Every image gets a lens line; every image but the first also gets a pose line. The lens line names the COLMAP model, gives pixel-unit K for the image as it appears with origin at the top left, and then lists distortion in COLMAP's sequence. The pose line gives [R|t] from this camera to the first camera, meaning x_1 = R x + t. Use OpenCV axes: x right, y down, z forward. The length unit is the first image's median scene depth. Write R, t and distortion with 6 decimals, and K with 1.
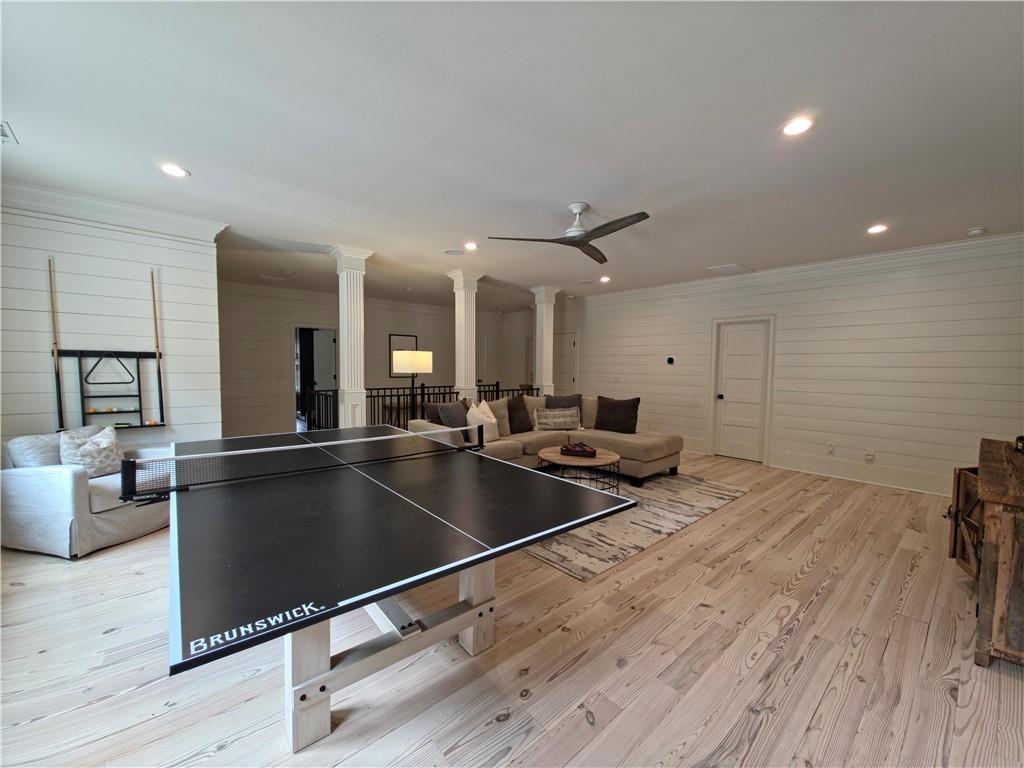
lens RADIAL K [[409.6, 0, 518.2], [0, 409.6, 386.0], [0, 0, 1]] dist [0.014121, -0.000585]
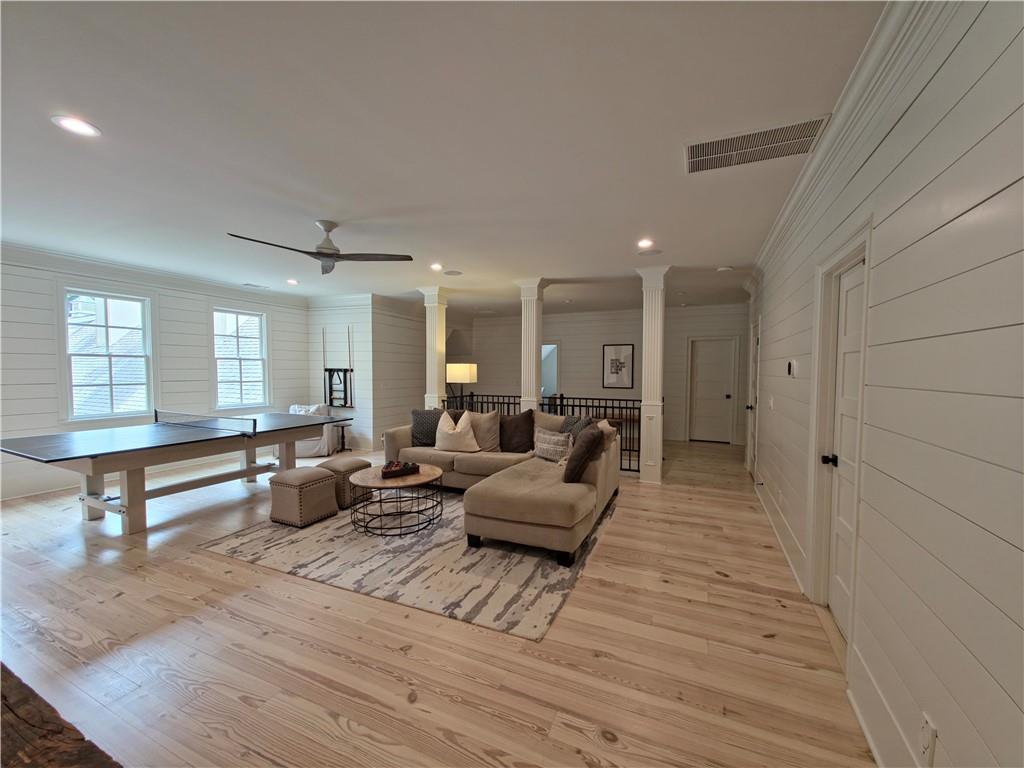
lens RADIAL K [[409.6, 0, 518.2], [0, 409.6, 386.0], [0, 0, 1]] dist [0.014121, -0.000585]
pose [[0.412932, 0.023164, -0.910467, 1.040173], [-0.048185, 0.998832, 0.003559, -0.041112], [0.909487, 0.042401, 0.413565, 0.823837]]
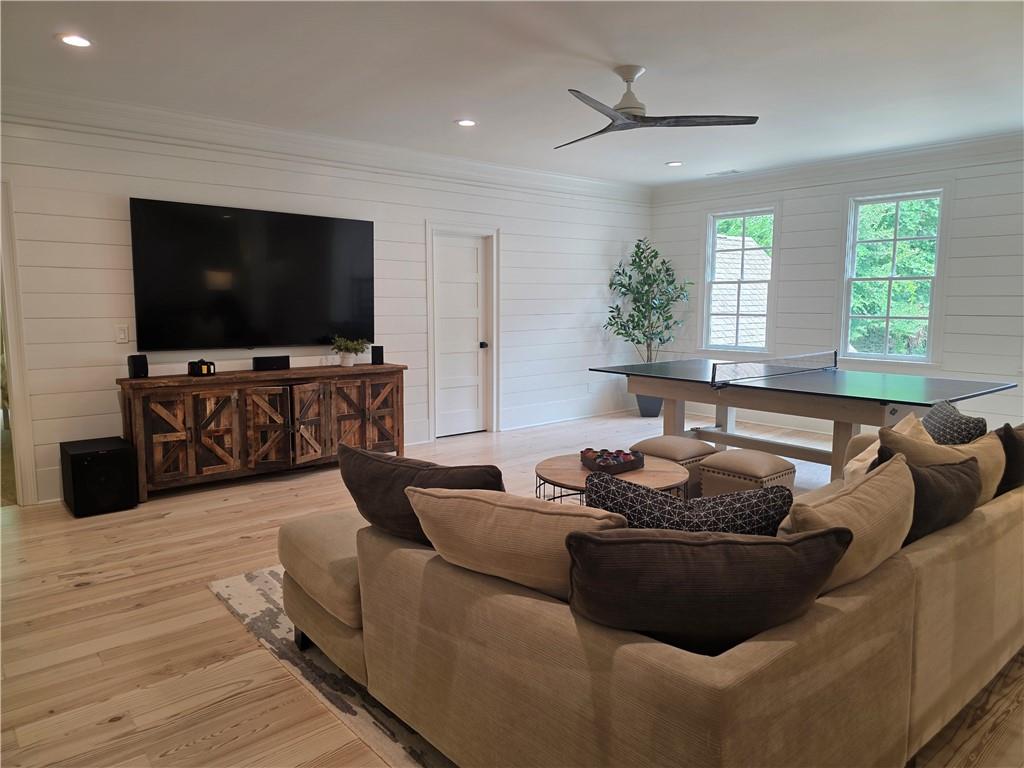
lens RADIAL K [[680.2, 0, 514.4], [0, 680.2, 390.8], [0, 0, 1]] dist [0.072657, -0.042215]
pose [[-0.999664, -0.020723, 0.015600, 0.252769], [-0.017396, 0.981751, 0.189372, -0.098302], [-0.019240, 0.189037, -0.981781, 1.779472]]
